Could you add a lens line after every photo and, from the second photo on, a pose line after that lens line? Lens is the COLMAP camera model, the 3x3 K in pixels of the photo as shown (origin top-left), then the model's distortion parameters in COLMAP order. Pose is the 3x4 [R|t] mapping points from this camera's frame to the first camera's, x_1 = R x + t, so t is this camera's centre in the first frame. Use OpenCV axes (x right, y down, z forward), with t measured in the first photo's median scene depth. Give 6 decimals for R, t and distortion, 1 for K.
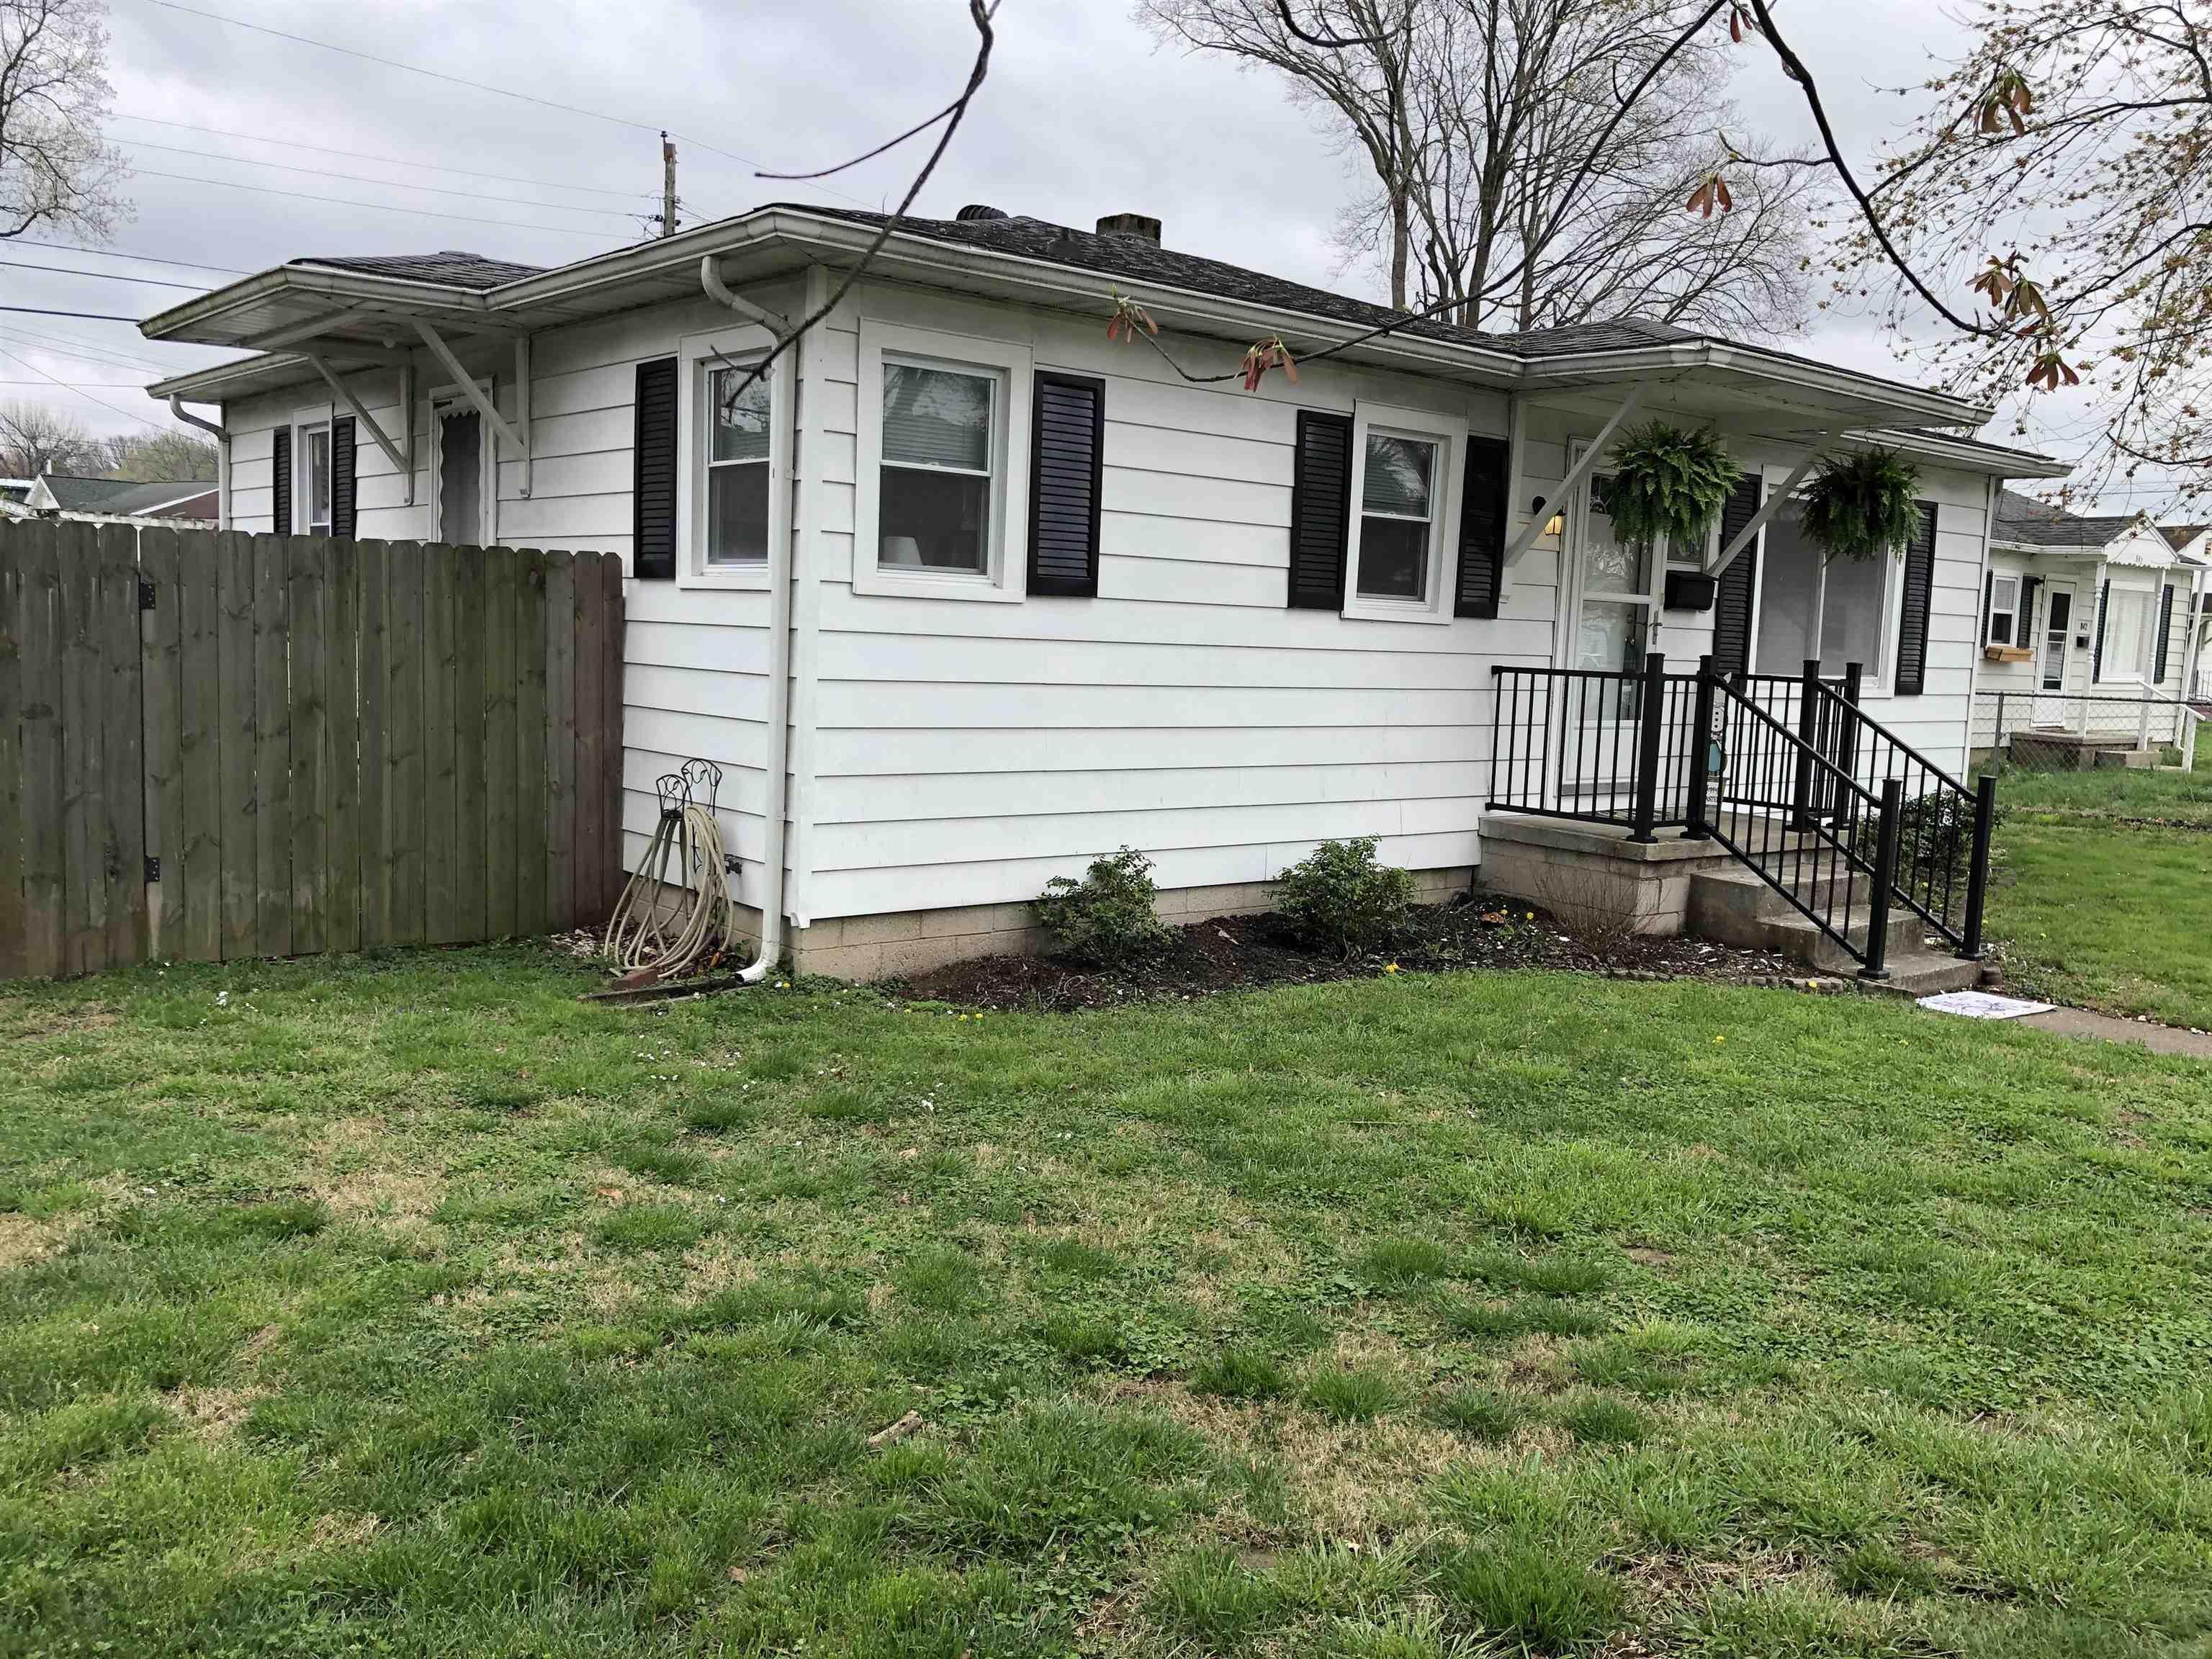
lens RADIAL K [[1823.8, 0, 1095.0], [0, 1823.8, 803.8], [0, 0, 1]] dist [0.061227, -0.069961]
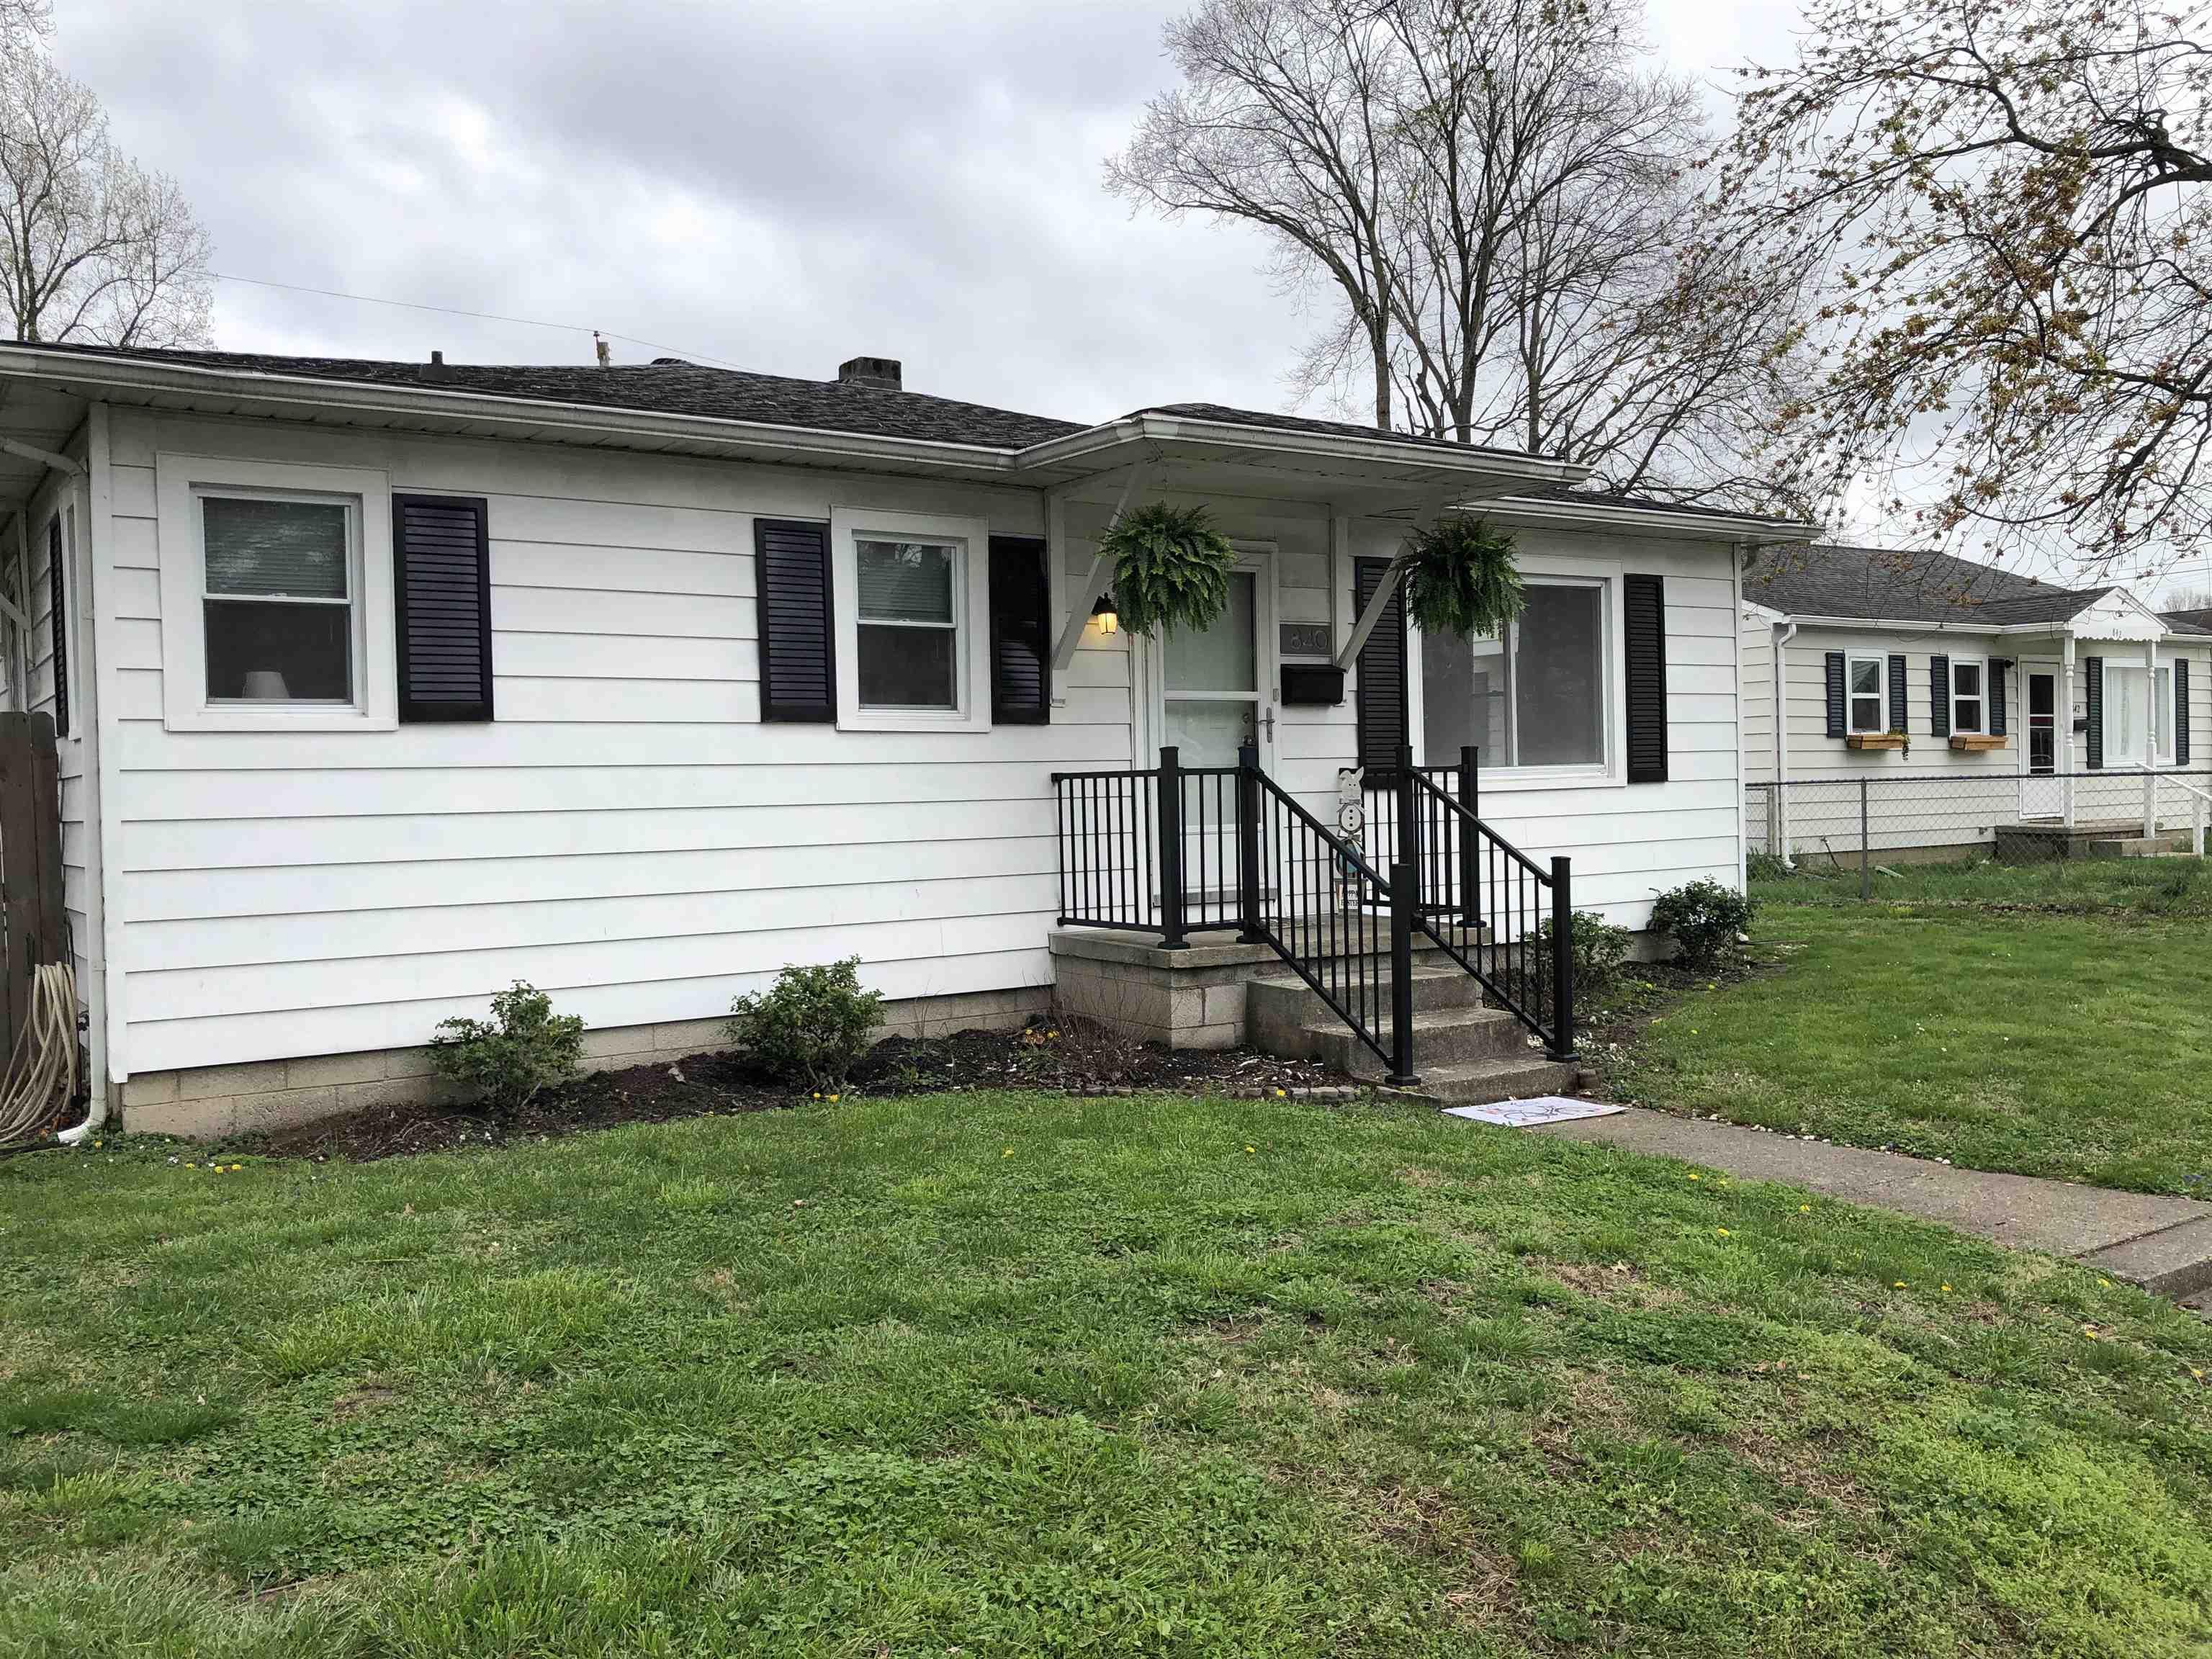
lens RADIAL K [[1823.8, 0, 1073.3], [0, 1823.8, 788.7], [0, 0, 1]] dist [0.061227, -0.069961]
pose [[0.992417, -0.063592, -0.105193, 0.354246], [0.052924, 0.993450, -0.101269, 0.031391], [0.110943, 0.094934, 0.989282, 0.073401]]
